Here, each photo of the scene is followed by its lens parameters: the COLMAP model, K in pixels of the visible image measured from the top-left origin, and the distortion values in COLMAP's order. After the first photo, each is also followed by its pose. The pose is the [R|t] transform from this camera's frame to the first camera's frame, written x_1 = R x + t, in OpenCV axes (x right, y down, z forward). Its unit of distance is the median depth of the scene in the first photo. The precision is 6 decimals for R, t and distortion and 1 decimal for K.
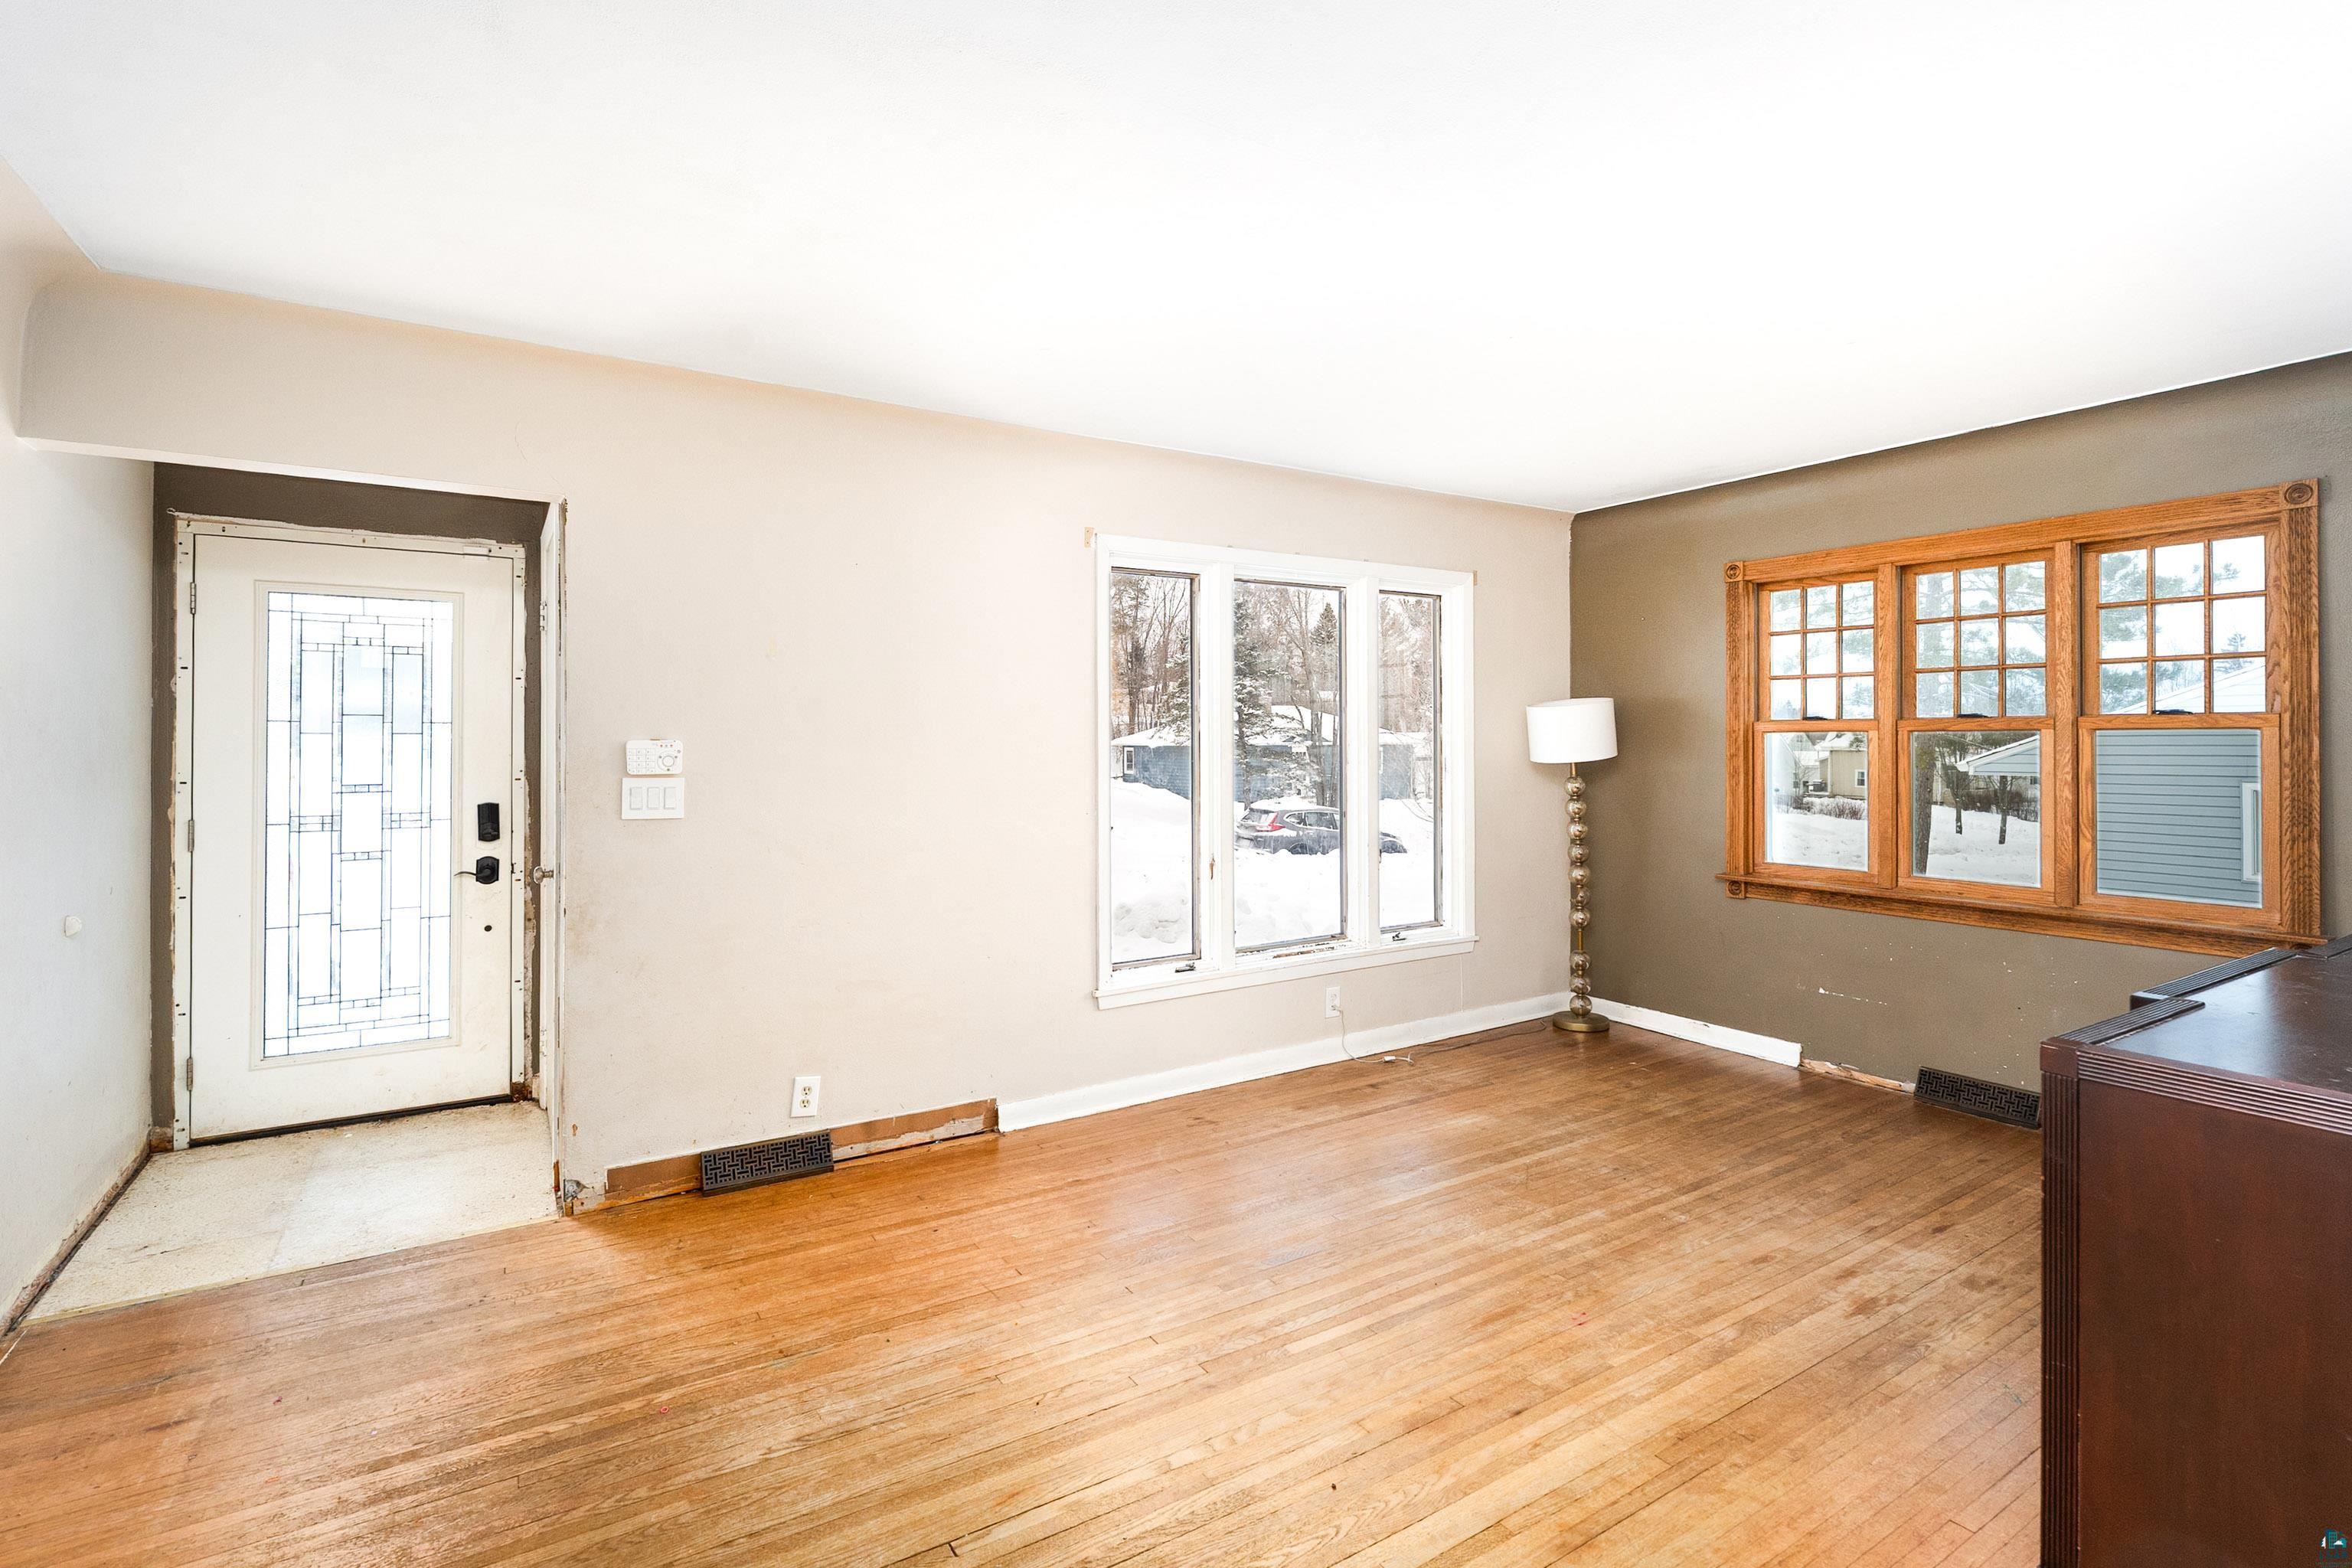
lens RADIAL K [[1105.4, 0, 1171.6], [0, 1105.4, 740.2], [0, 0, 1]] dist [-0.001185, 0.000435]
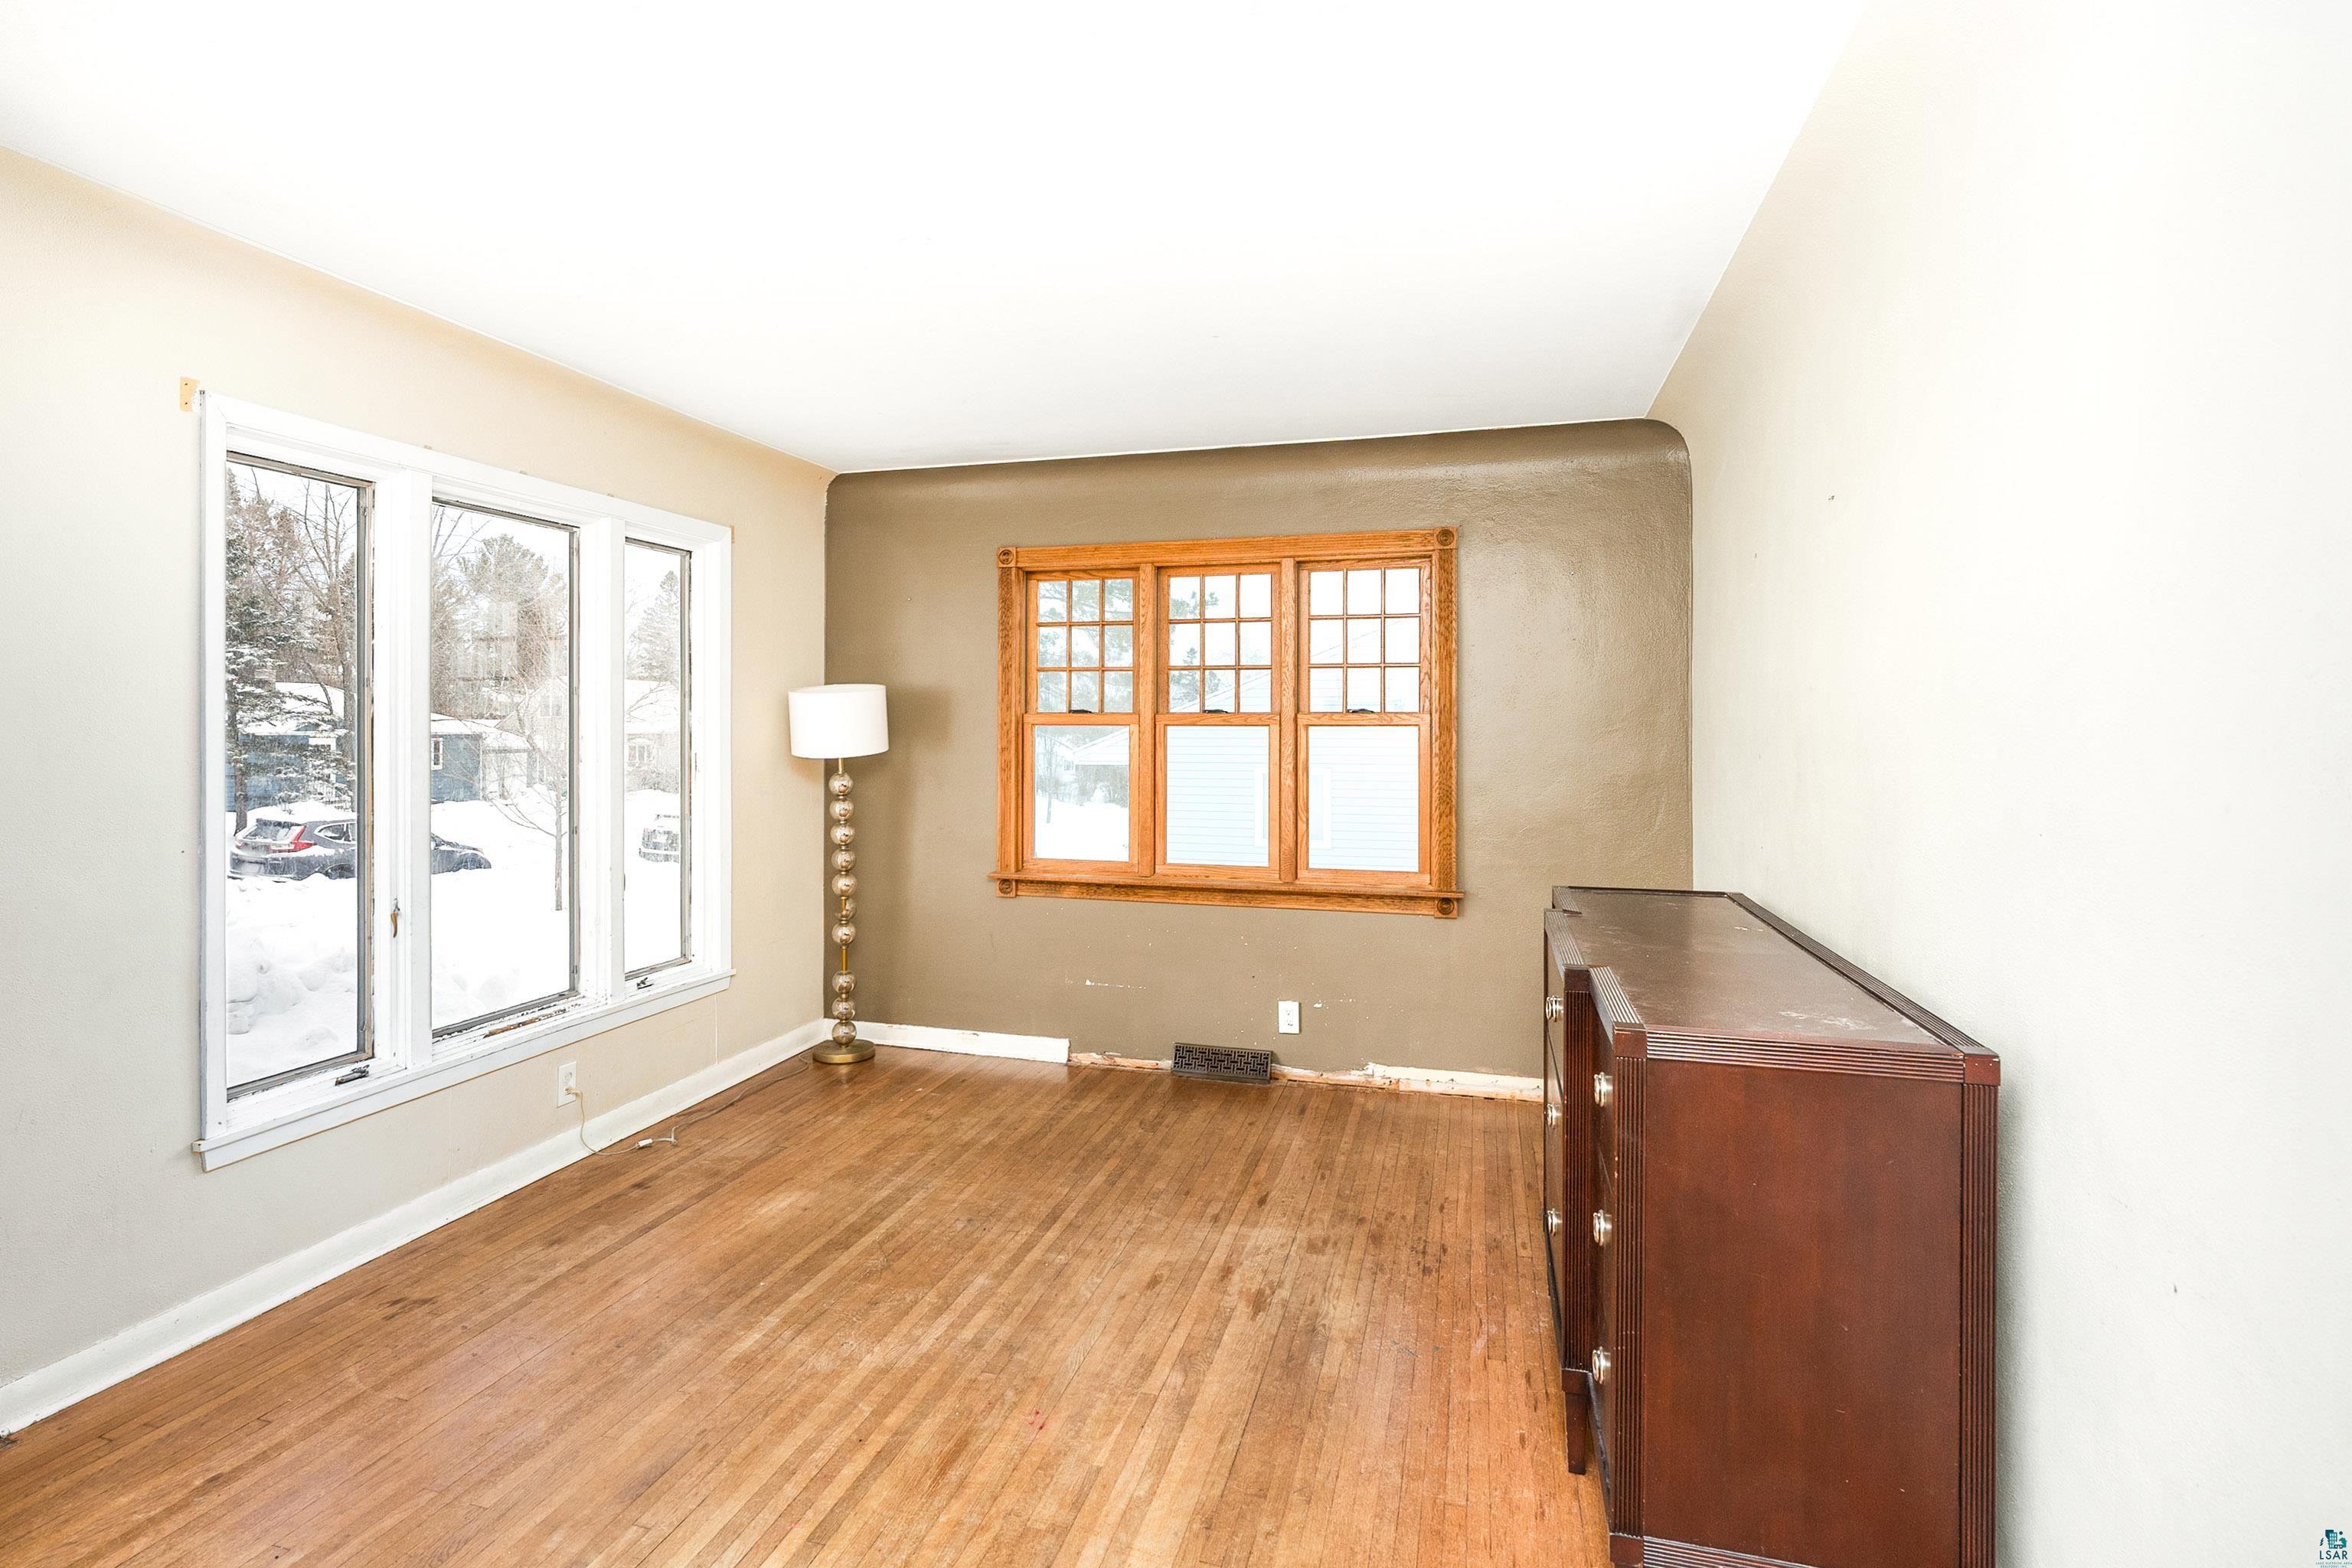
lens RADIAL K [[1202.8, 0, 1113.7], [0, 1202.8, 734.1], [0, 0, 1]] dist [-0.004485, 0.001416]
pose [[0.757909, 0.003210, 0.652352, -0.119210], [-0.005224, 0.999986, 0.001149, -0.000557], [-0.652339, -0.004279, 0.757915, 0.174616]]
